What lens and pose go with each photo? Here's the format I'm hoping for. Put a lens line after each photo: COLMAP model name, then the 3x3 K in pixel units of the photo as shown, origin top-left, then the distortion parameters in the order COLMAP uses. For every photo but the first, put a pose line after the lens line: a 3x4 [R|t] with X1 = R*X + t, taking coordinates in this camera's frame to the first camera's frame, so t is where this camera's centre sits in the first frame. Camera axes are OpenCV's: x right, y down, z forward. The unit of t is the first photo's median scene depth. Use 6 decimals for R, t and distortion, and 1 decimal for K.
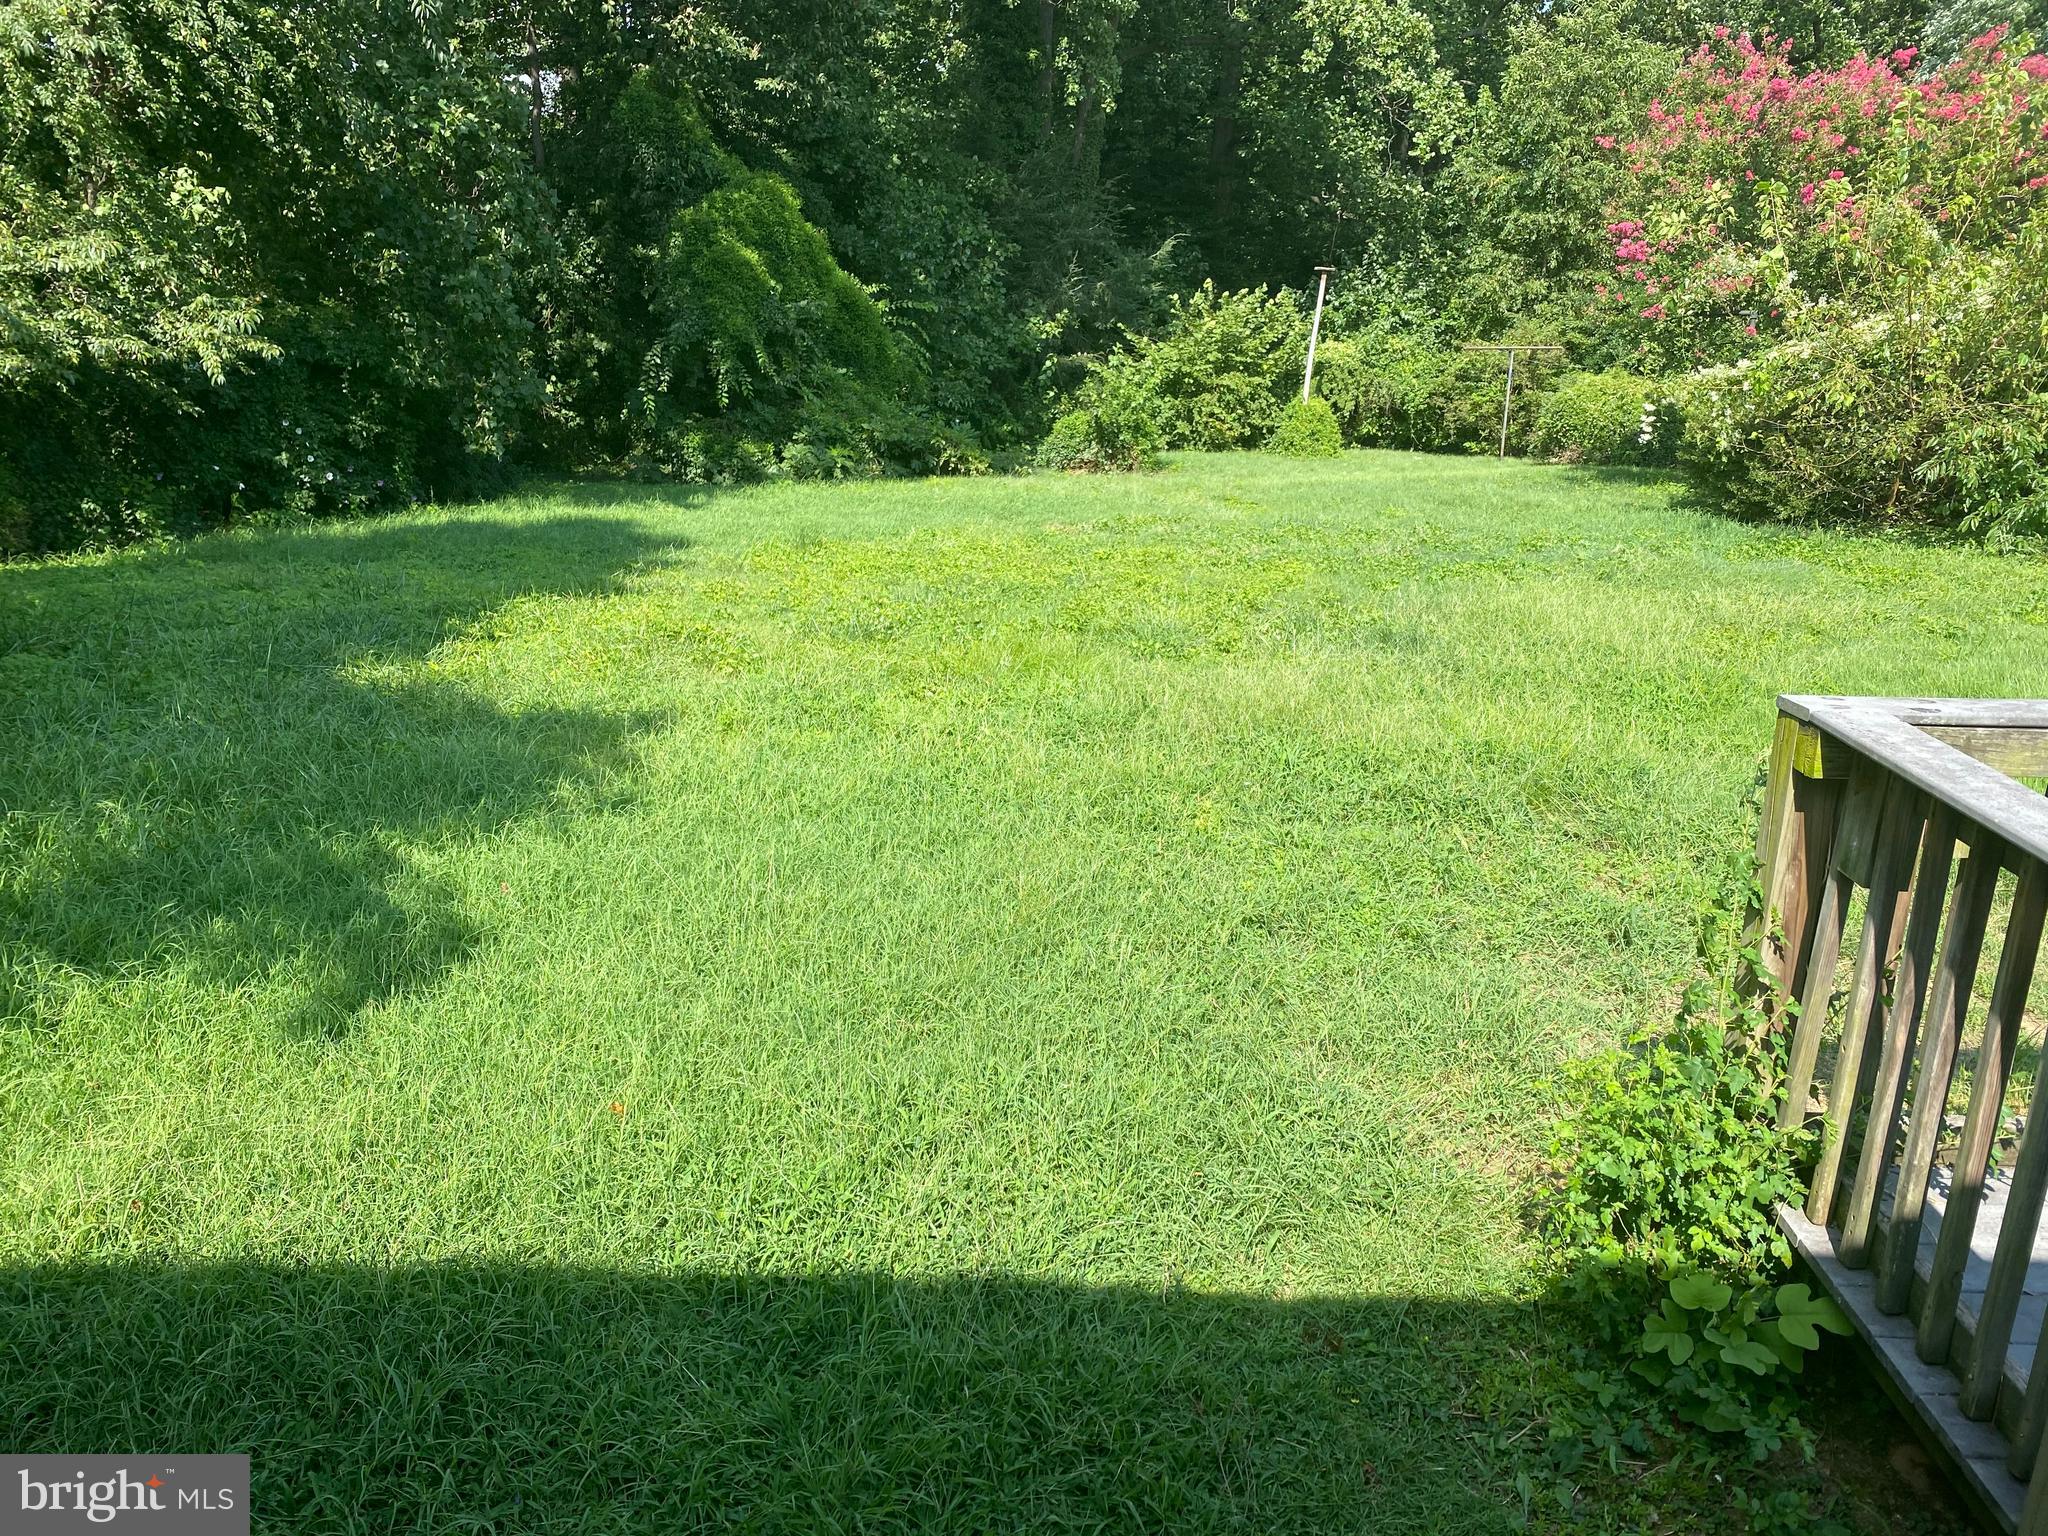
lens RADIAL K [[1579.1, 0, 1038.6], [0, 1579.1, 759.8], [0, 0, 1]] dist [0.045554, -0.050841]
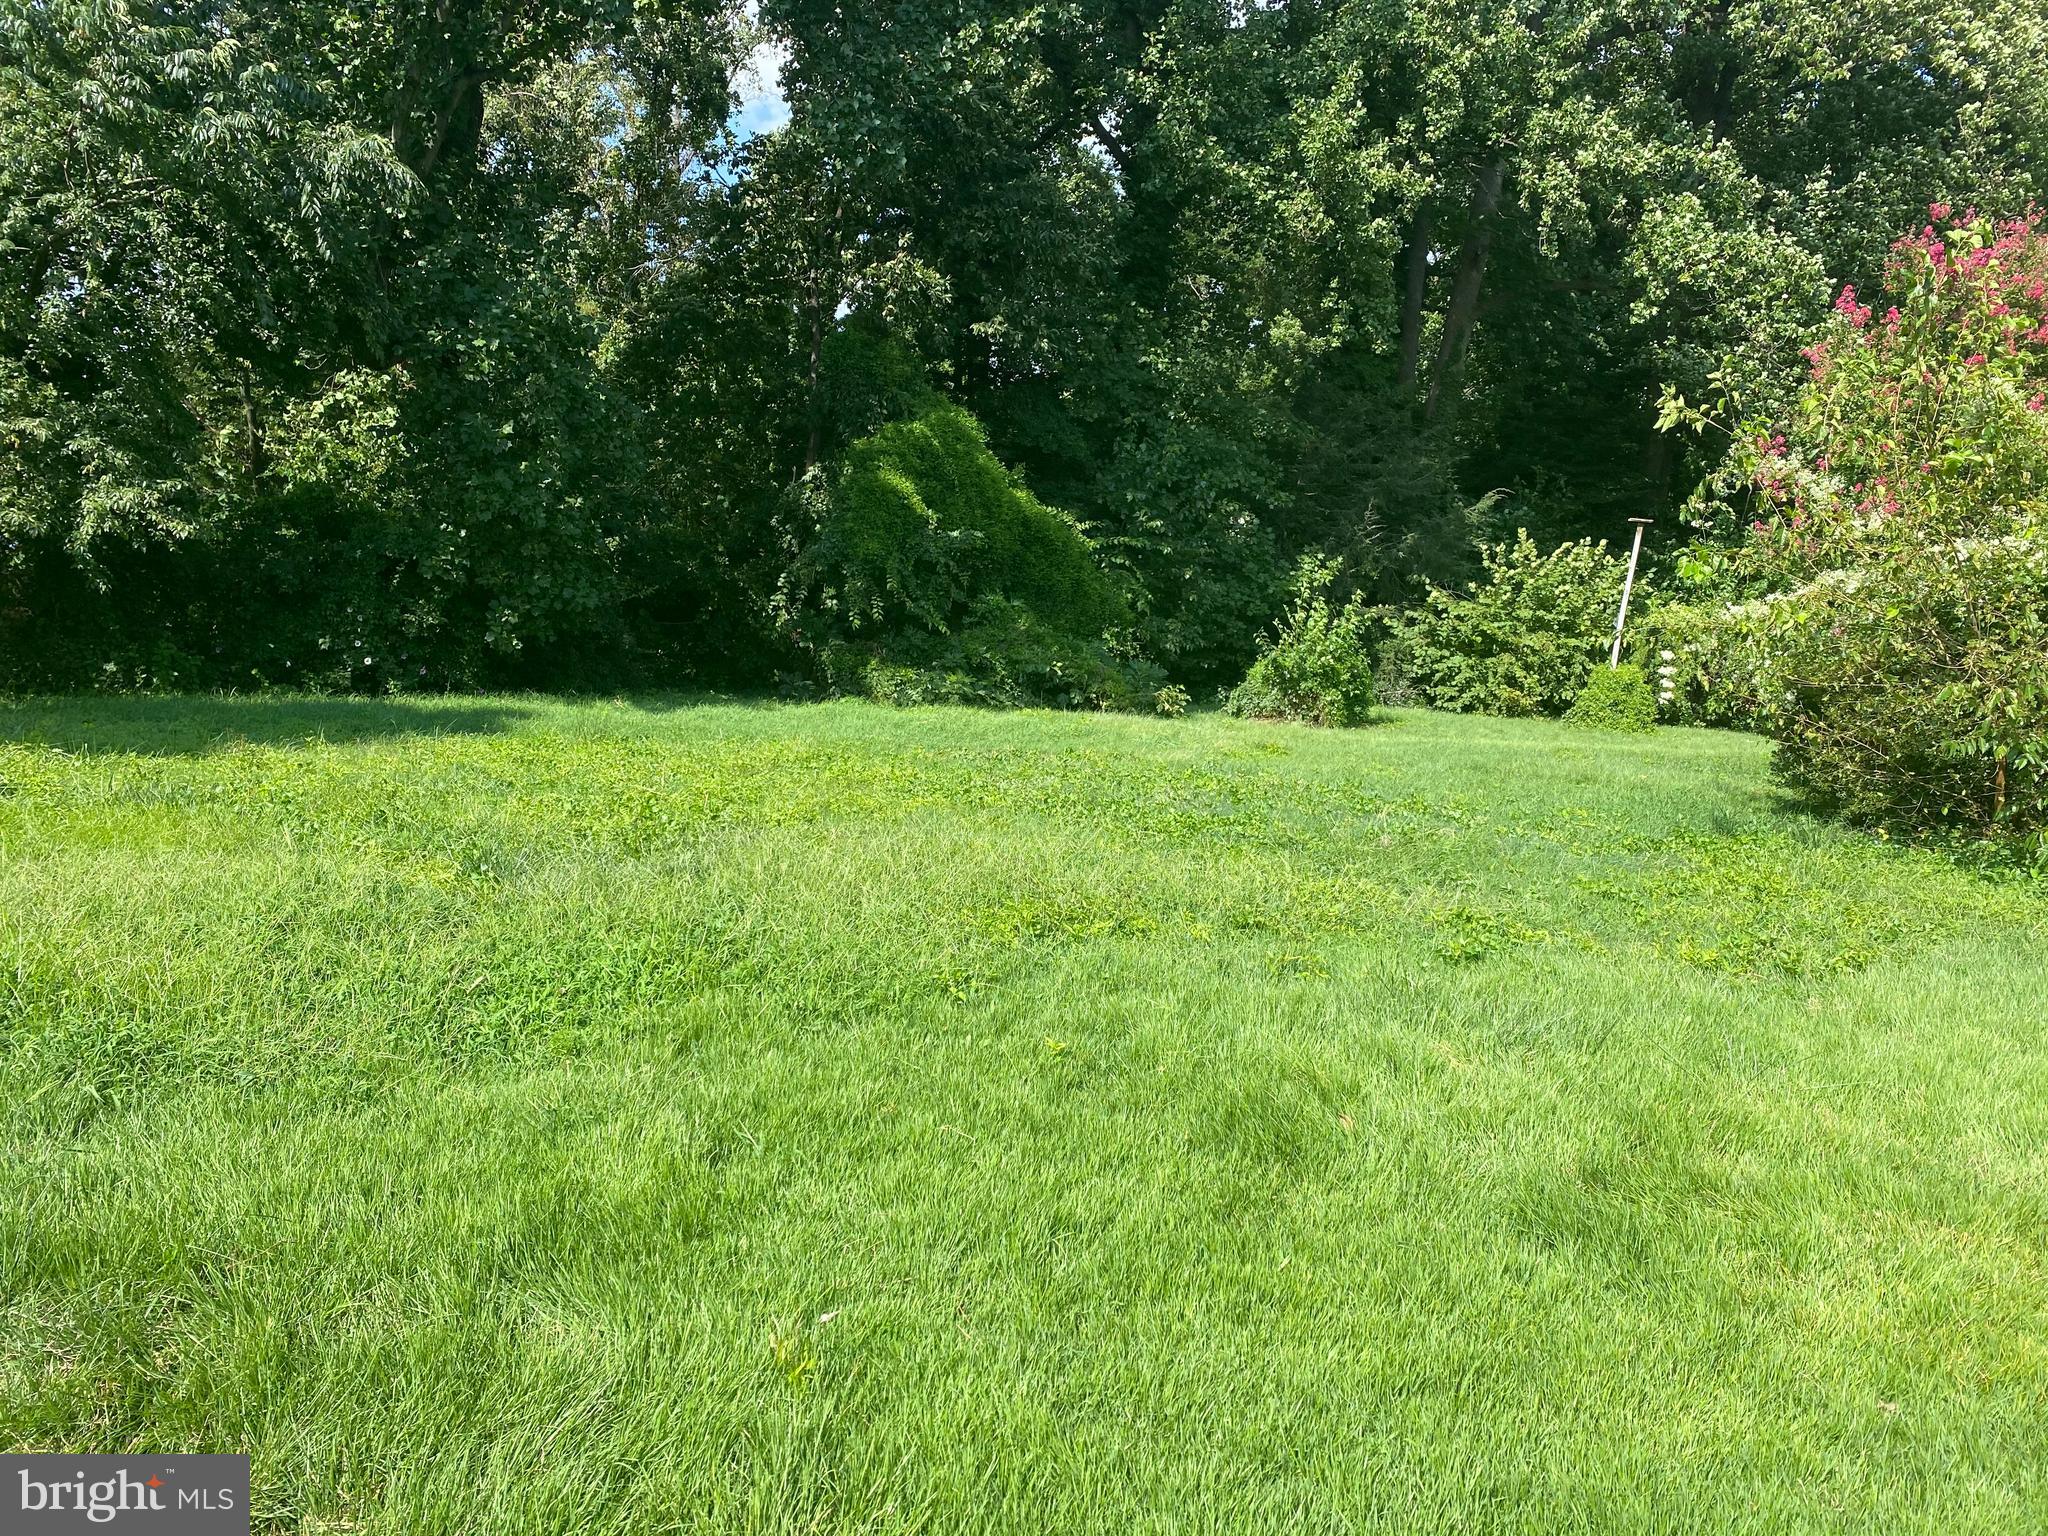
lens RADIAL K [[1579.1, 0, 1038.6], [0, 1579.1, 759.8], [0, 0, 1]] dist [0.045554, -0.050841]
pose [[0.927811, 0.072673, -0.365904, 0.235334], [-0.133033, 0.980810, -0.142527, -0.013106], [0.348525, 0.180915, 0.919674, 0.120959]]
